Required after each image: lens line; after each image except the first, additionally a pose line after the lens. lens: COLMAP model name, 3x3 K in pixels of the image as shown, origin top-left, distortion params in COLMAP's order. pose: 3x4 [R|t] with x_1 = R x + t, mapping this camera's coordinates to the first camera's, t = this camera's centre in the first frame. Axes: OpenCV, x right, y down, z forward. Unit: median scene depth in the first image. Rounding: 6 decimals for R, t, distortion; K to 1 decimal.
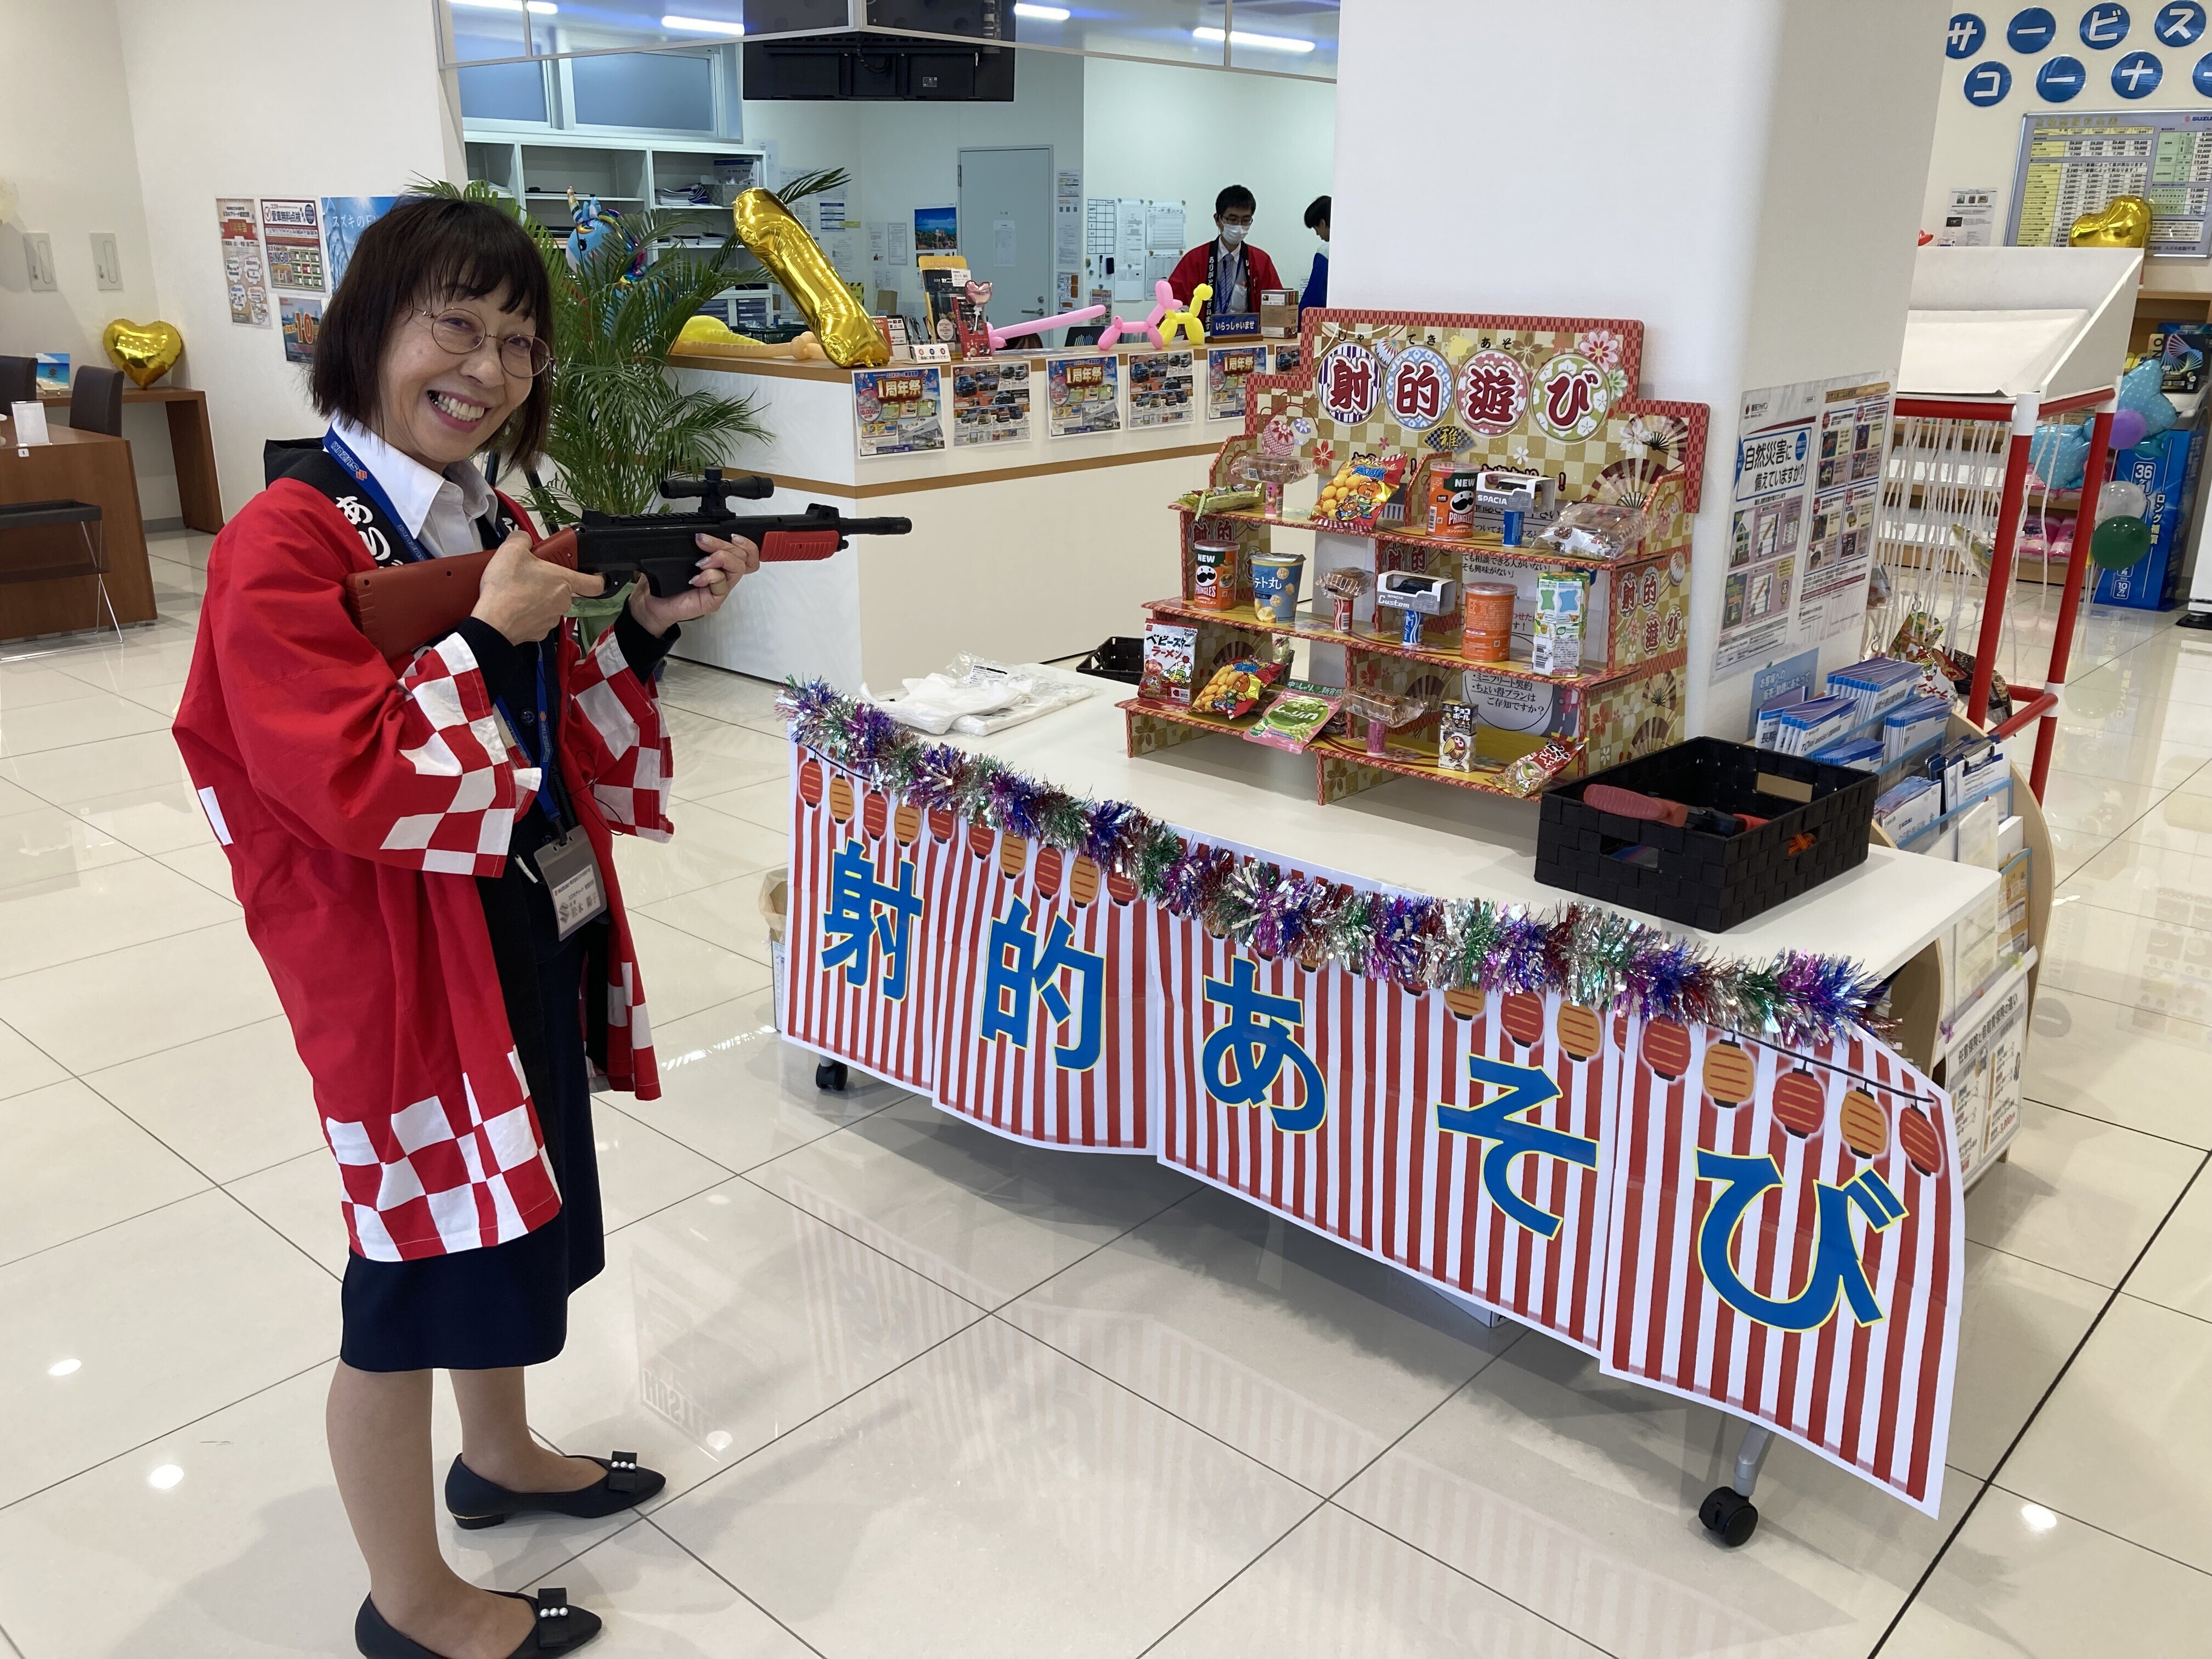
lens RADIAL K [[1822.7, 0, 1106.0], [0, 1822.7, 829.5], [0, 0, 1]] dist [0.039232, -0.086763]
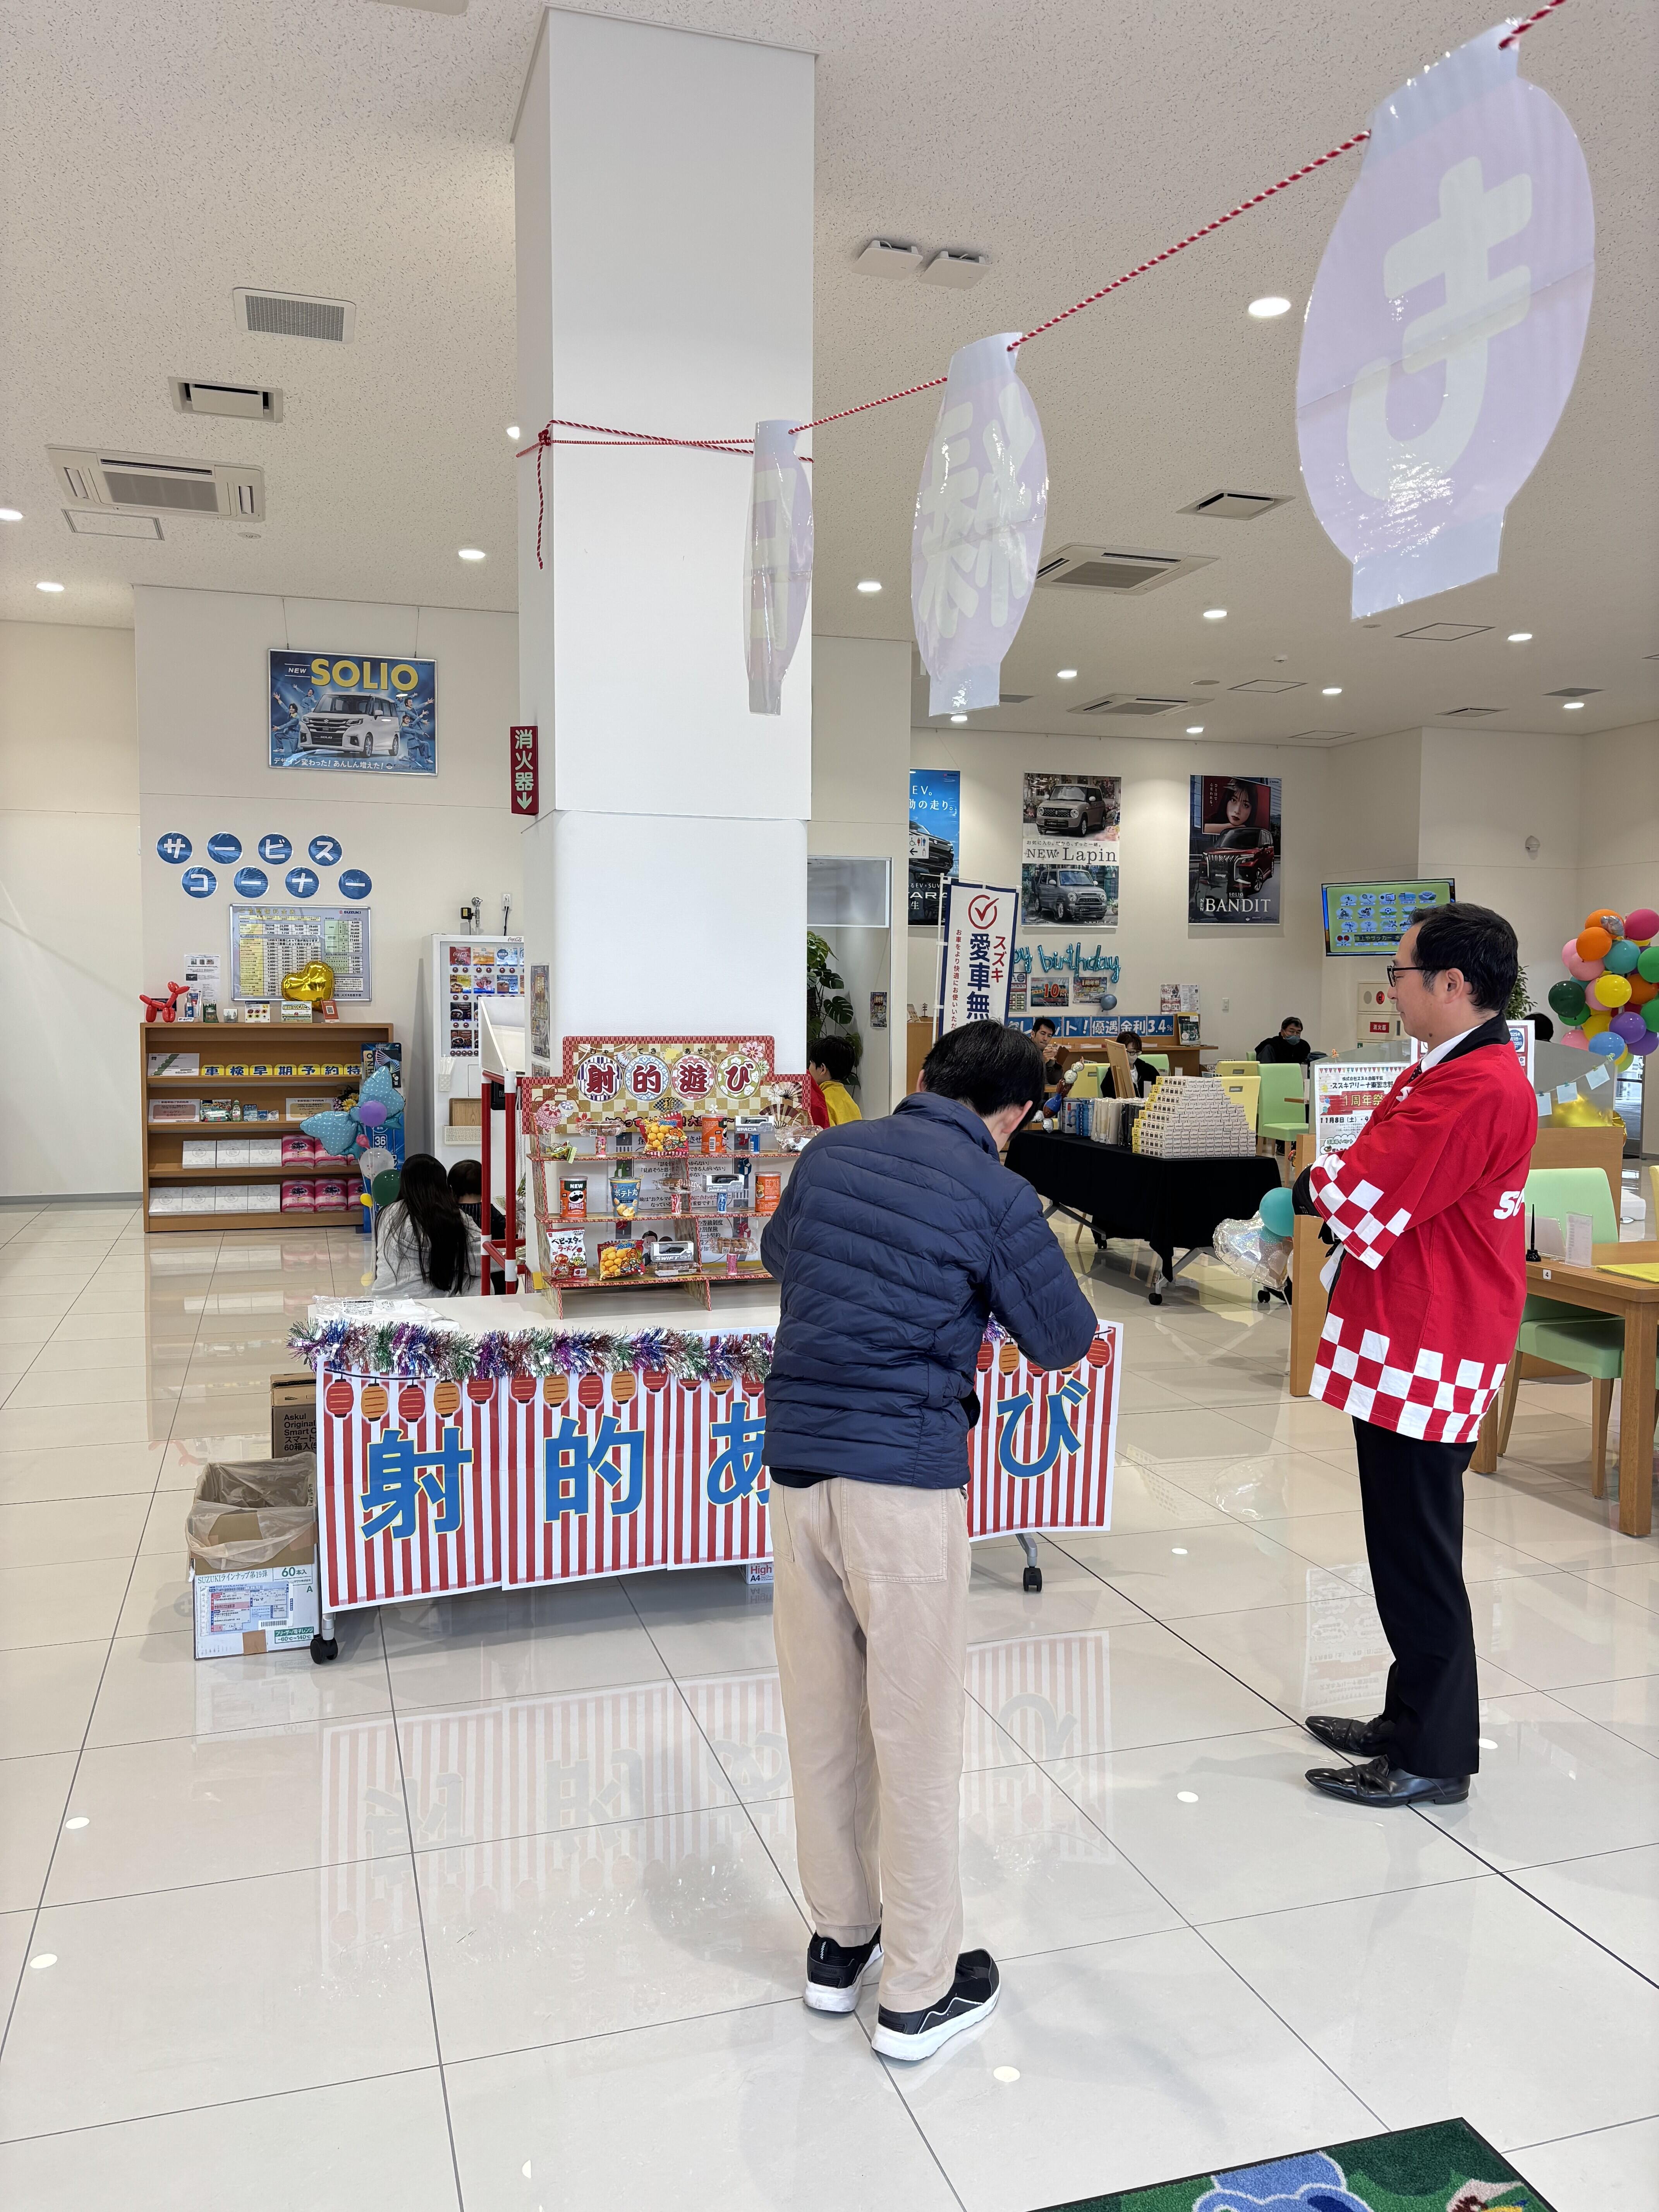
lens RADIAL K [[1662.0, 0, 780.3], [0, 1662.0, 1106.9], [0, 0, 1]] dist [0.104806, 0.000285]
pose [[0.524029, -0.063608, 0.849322, -1.114507], [0.264379, 0.960095, -0.091217, -0.035156], [-0.809628, 0.272343, 0.519935, 0.074046]]
